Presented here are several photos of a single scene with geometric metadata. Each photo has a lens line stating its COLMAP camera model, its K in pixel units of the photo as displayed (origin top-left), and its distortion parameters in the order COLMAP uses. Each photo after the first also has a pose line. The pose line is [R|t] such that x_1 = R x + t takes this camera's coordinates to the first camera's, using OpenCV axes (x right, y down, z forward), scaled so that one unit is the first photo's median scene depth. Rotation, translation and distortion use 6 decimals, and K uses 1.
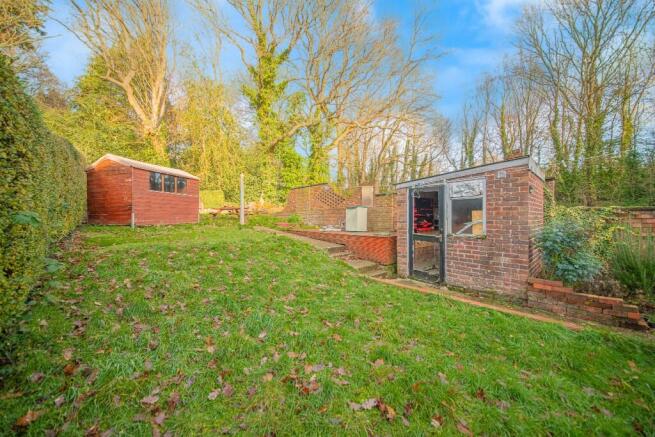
lens RADIAL K [[229.4, 0, 325.0], [0, 229.4, 217.2], [0, 0, 1]] dist [-0.000470, -0.000032]
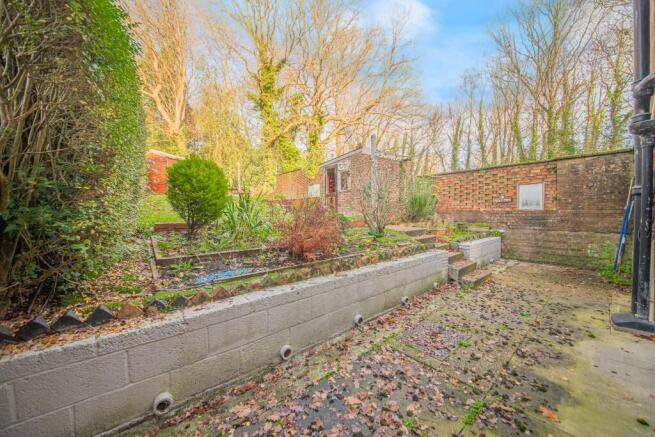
lens RADIAL K [[229.4, 0, 329.8], [0, 229.4, 218.9], [0, 0, 1]] dist [-0.000470, -0.000032]
pose [[0.998612, -0.001029, -0.052651, 0.128869], [0.002770, 0.999451, 0.033006, 0.053166], [0.052588, -0.033107, 0.998067, -0.189275]]
